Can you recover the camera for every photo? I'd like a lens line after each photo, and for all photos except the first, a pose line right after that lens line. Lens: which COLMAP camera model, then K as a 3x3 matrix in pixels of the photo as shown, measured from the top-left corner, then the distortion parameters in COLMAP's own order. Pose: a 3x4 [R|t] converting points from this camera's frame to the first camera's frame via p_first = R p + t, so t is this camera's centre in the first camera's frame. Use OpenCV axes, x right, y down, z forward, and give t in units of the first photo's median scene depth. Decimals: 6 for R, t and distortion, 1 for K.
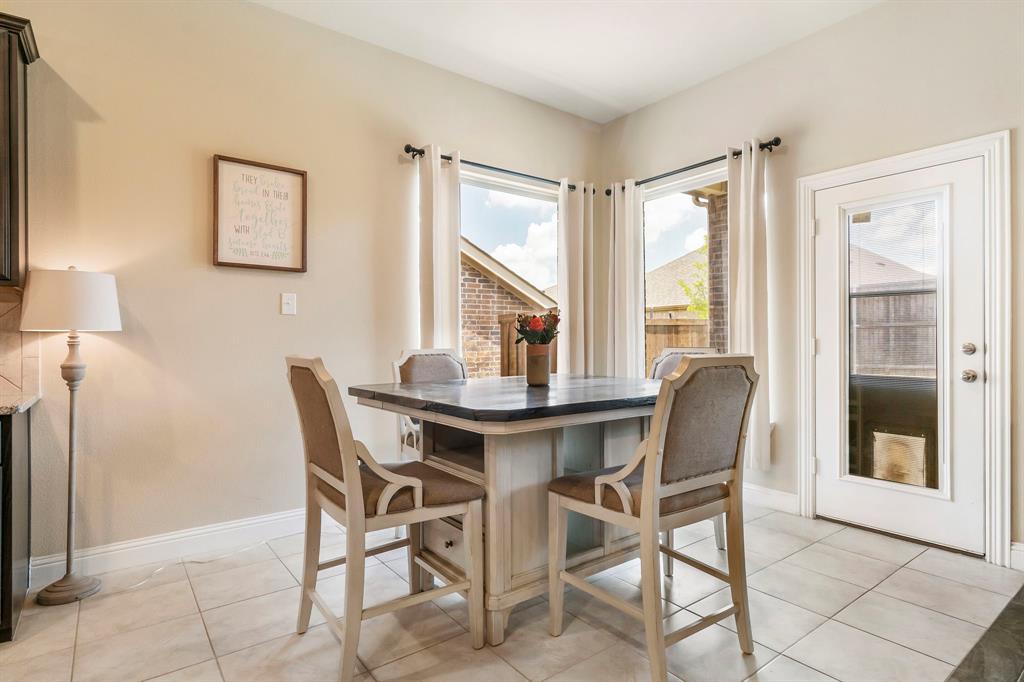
lens RADIAL K [[533.3, 0, 510.5], [0, 533.3, 338.9], [0, 0, 1]] dist [0.004285, -0.000062]
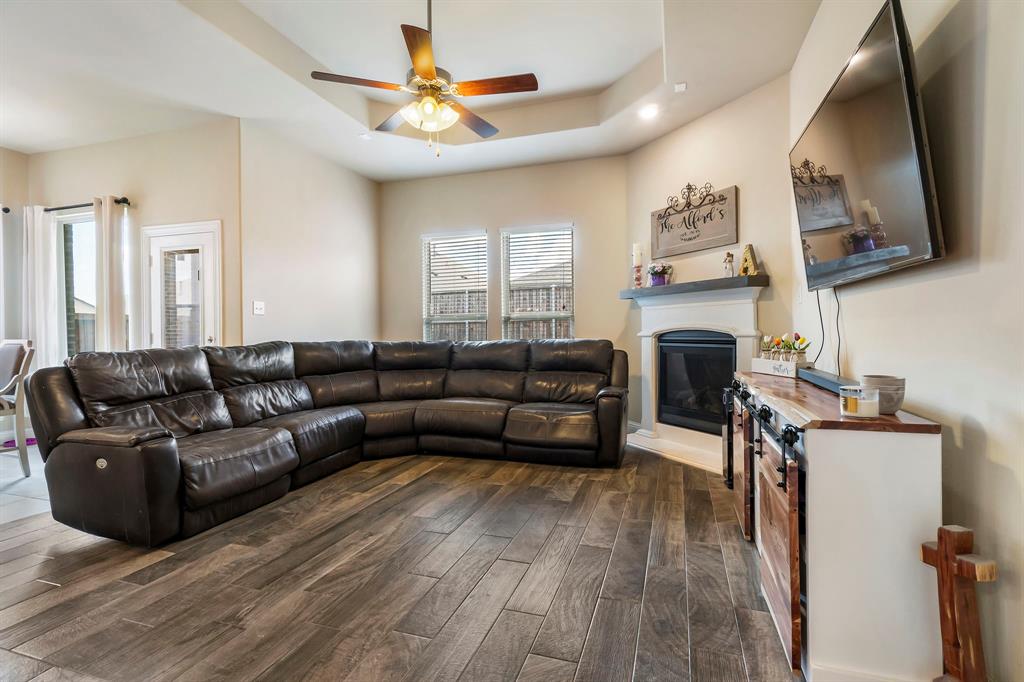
lens RADIAL K [[482.2, 0, 515.4], [0, 482.2, 338.6], [0, 0, 1]] dist [-0.000358, -0.000151]
pose [[0.821320, -0.008326, 0.570407, 0.715420], [0.000181, 0.999897, 0.014335, -0.006719], [-0.570468, -0.011671, 0.821237, -0.822525]]
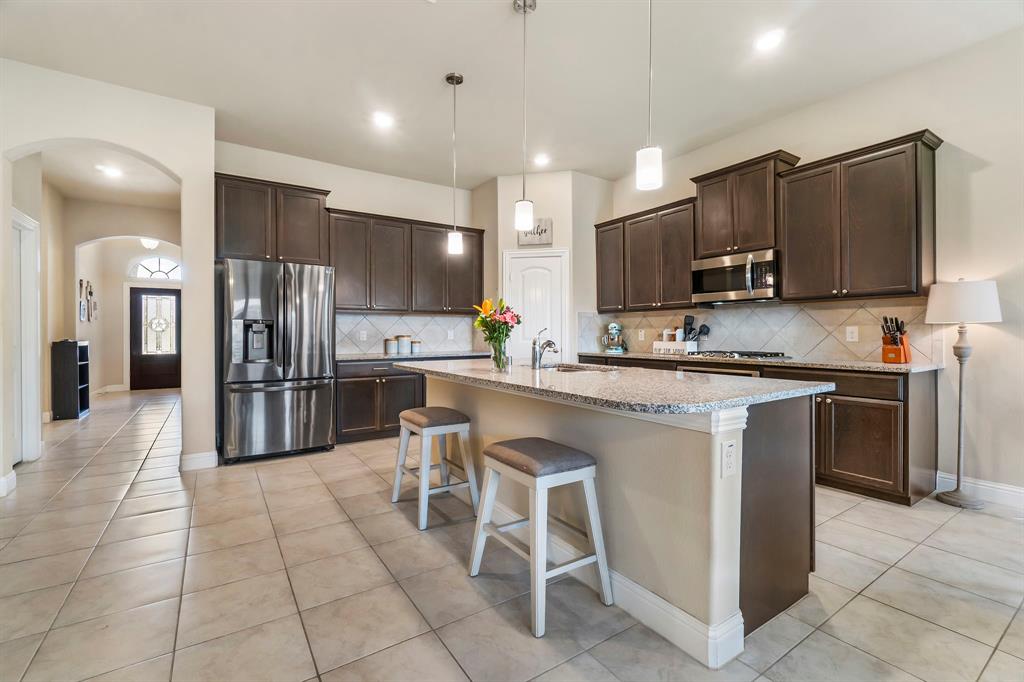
lens RADIAL K [[448.7, 0, 512.3], [0, 448.7, 333.0], [0, 0, 1]] dist [-0.004019, -0.000332]
pose [[-0.059156, 0.003071, -0.998244, 0.368206], [0.007697, 0.999967, 0.002620, -0.000079], [0.998219, -0.007528, -0.059178, -0.113362]]
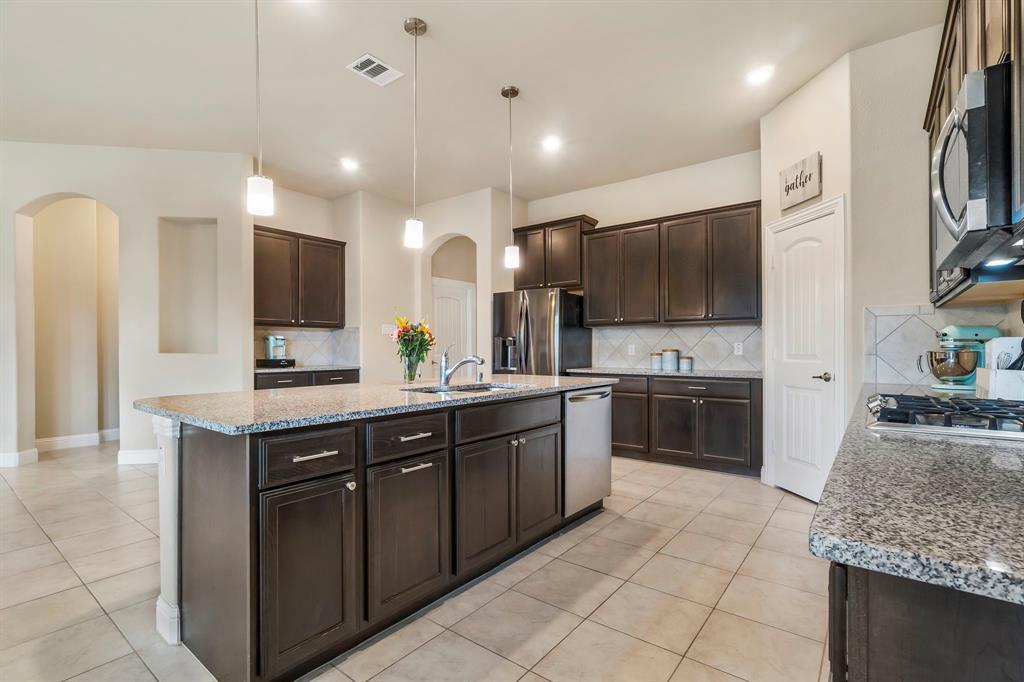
lens RADIAL K [[481.5, 0, 507.2], [0, 481.5, 351.3], [0, 0, 1]] dist [0.002474, 0.000498]
pose [[-0.968391, 0.006251, -0.249360, -0.421632], [0.005553, 0.999978, 0.003501, 0.007719], [0.249377, 0.002006, -0.968404, 0.842255]]
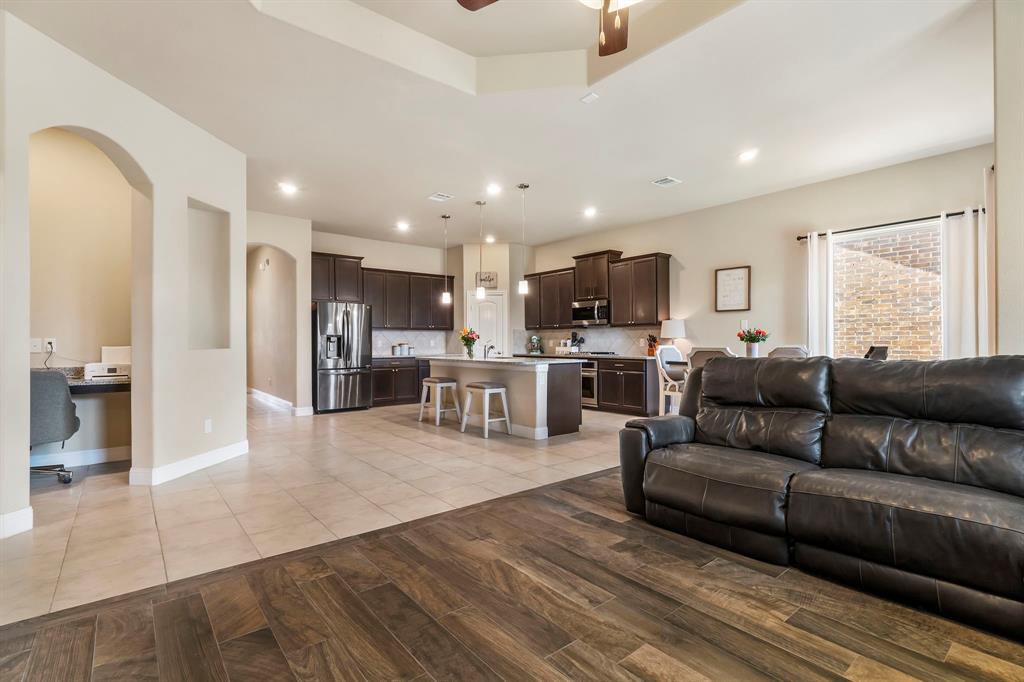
lens RADIAL K [[482.2, 0, 515.4], [0, 482.2, 338.6], [0, 0, 1]] dist [-0.000358, -0.000151]
pose [[0.045047, -0.002698, -0.998981, 1.689028], [0.007100, 0.999972, -0.002380, -0.008099], [0.998960, -0.006985, 0.045065, -0.082901]]
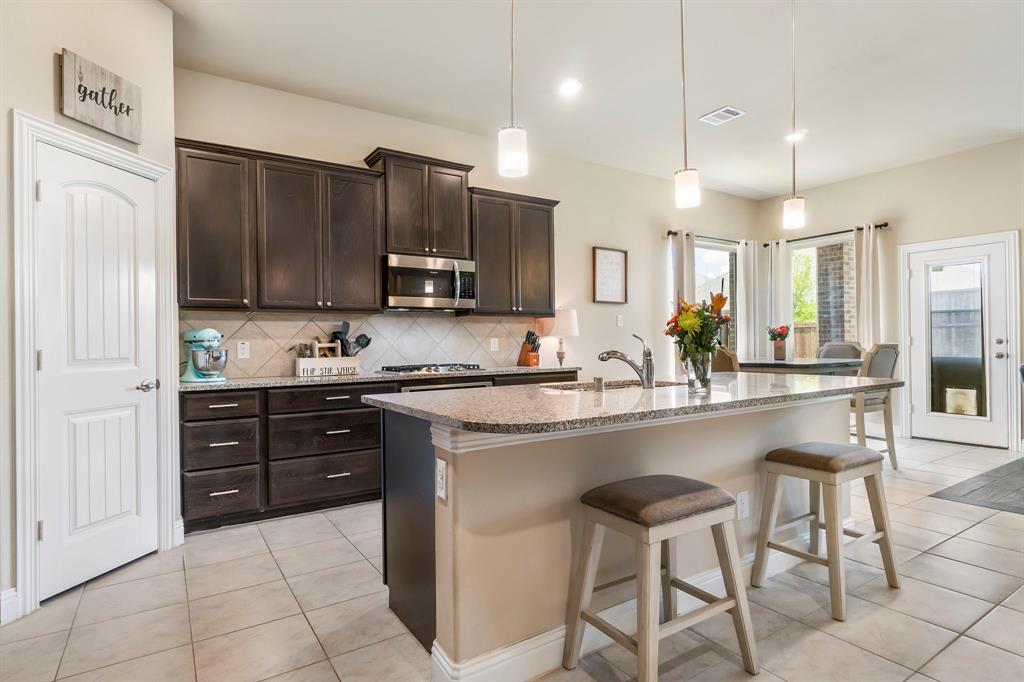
lens RADIAL K [[537.0, 0, 514.2], [0, 537.0, 341.2], [0, 0, 1]] dist [0.002451, 0.001402]
pose [[0.998020, -0.009442, -0.062185, -0.699523], [0.009476, 0.999955, 0.000240, 0.001905], [0.062180, -0.000829, 0.998065, -0.956090]]
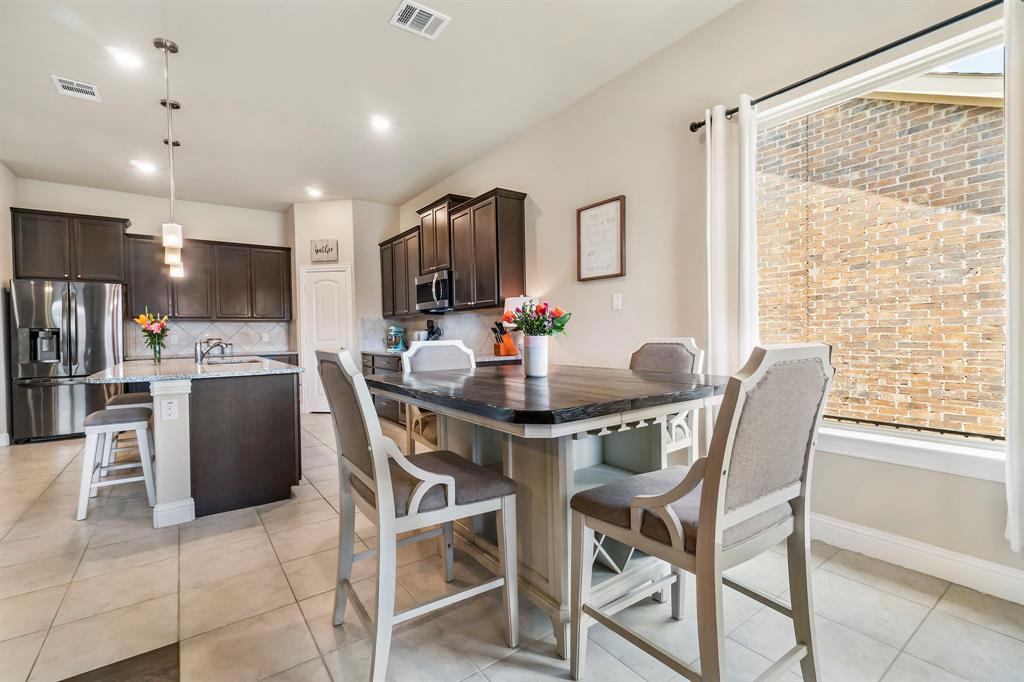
lens RADIAL K [[456.4, 0, 513.1], [0, 456.4, 338.8], [0, 0, 1]] dist [0.002136, -0.000126]
pose [[-0.016649, 0.018210, -0.999696, 0.739781], [0.019075, 0.999658, 0.017891, 0.000547], [0.999679, -0.018771, -0.016991, 0.797247]]
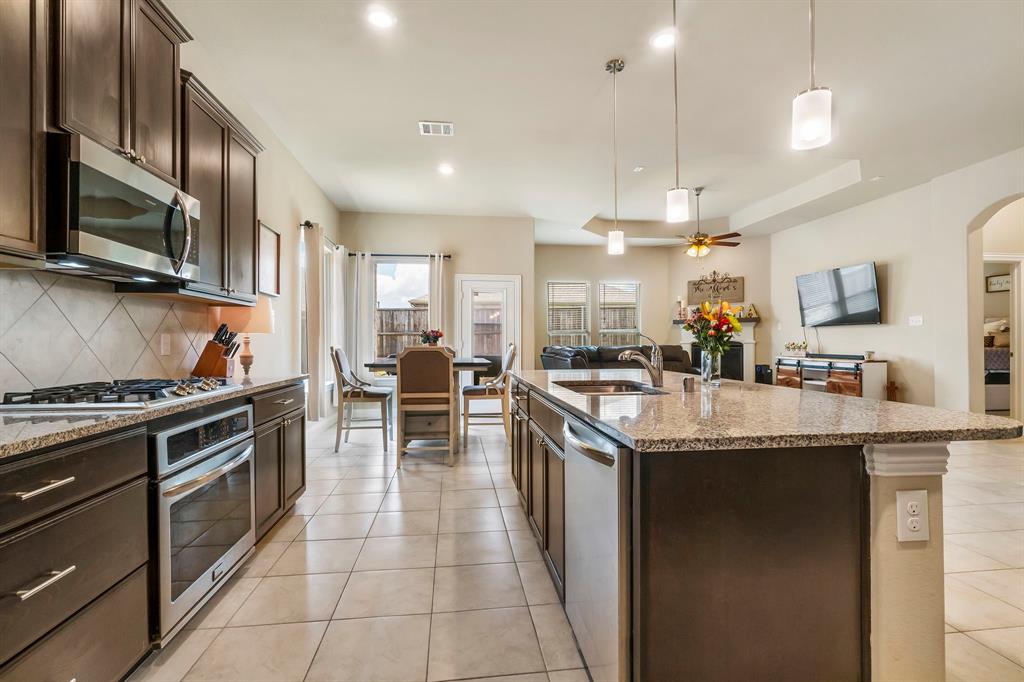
lens RADIAL K [[473.5, 0, 512.0], [0, 473.5, 341.0], [0, 0, 1]] dist [-0.000995, -0.000036]
pose [[0.498964, 0.004827, 0.866609, -1.312164], [-0.001923, 0.999988, -0.004463, 0.008717], [-0.866621, 0.000561, 0.498967, -0.295703]]
